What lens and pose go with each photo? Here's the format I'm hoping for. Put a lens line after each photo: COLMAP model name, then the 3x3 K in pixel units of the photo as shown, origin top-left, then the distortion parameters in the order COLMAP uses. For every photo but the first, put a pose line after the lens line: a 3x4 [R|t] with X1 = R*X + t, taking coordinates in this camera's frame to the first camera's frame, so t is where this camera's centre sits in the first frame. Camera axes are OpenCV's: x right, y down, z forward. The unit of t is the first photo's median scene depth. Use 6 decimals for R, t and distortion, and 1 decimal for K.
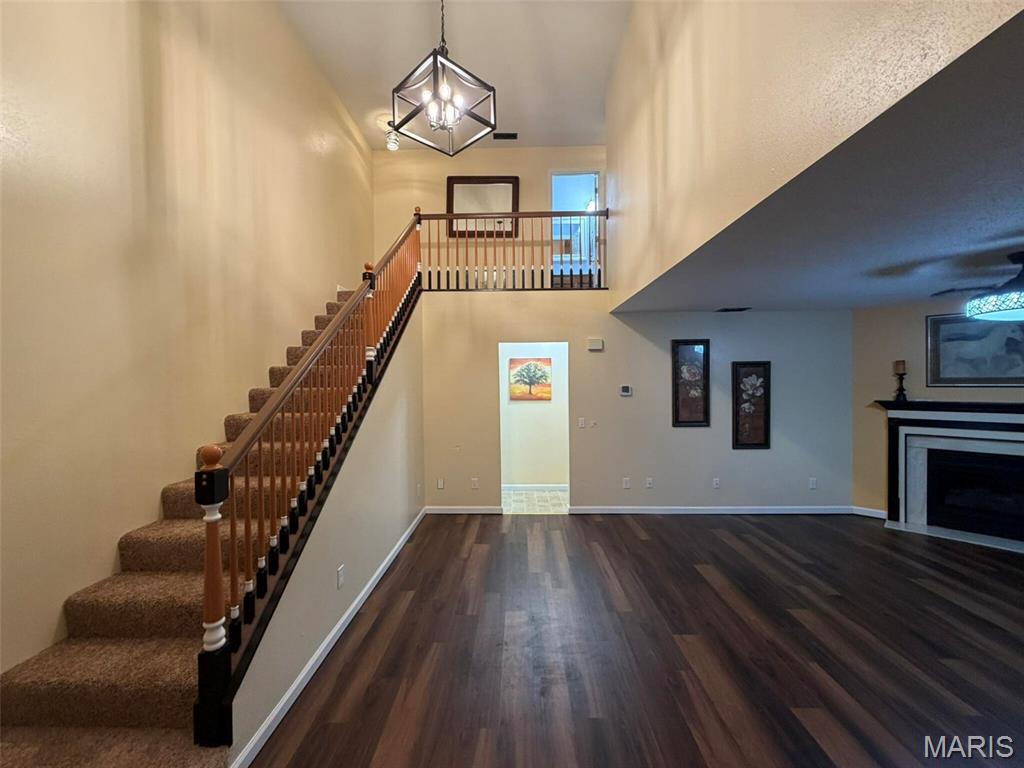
lens RADIAL K [[407.0, 0, 509.8], [0, 407.0, 384.6], [0, 0, 1]] dist [-0.001198, 0.000364]
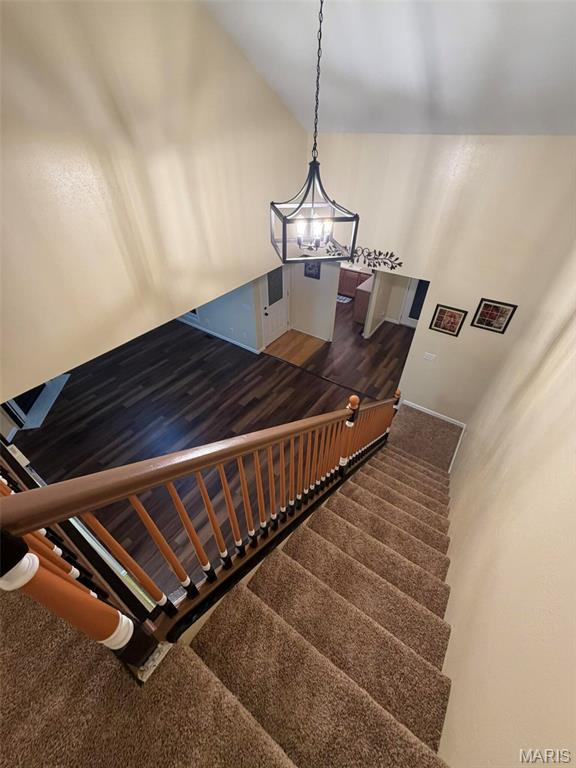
lens RADIAL K [[305.2, 0, 289.2], [0, 305.2, 380.6], [0, 0, 1]] dist [-0.001198, 0.000364]
pose [[-0.832073, -0.349465, 0.430730, -0.358066], [0.013929, 0.763148, 0.646074, -0.541026], [-0.554491, 0.543580, -0.630127, 1.058170]]
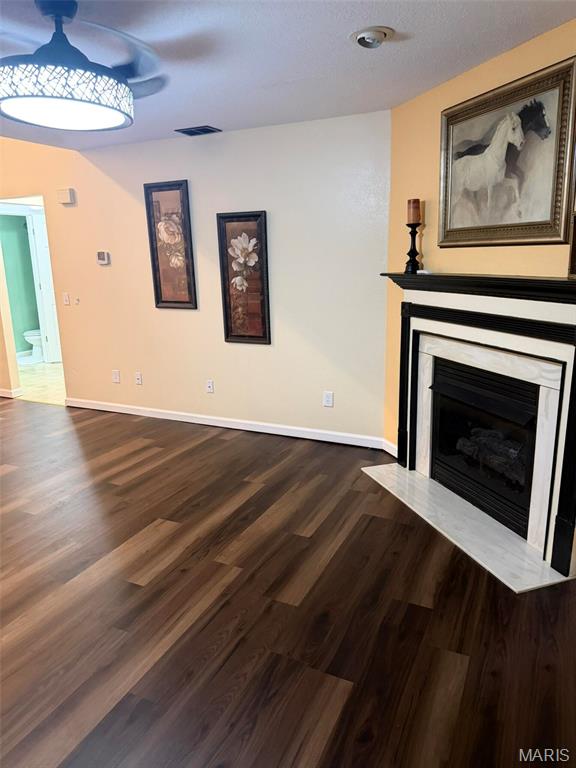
lens RADIAL K [[537.4, 0, 288.4], [0, 537.4, 390.9], [0, 0, 1]] dist [0.034861, -0.034123]
pose [[0.912491, 0.093165, -0.398348, 1.099841], [0.002730, 0.972316, 0.233656, 0.022160], [0.409088, -0.214296, 0.886975, 0.194988]]
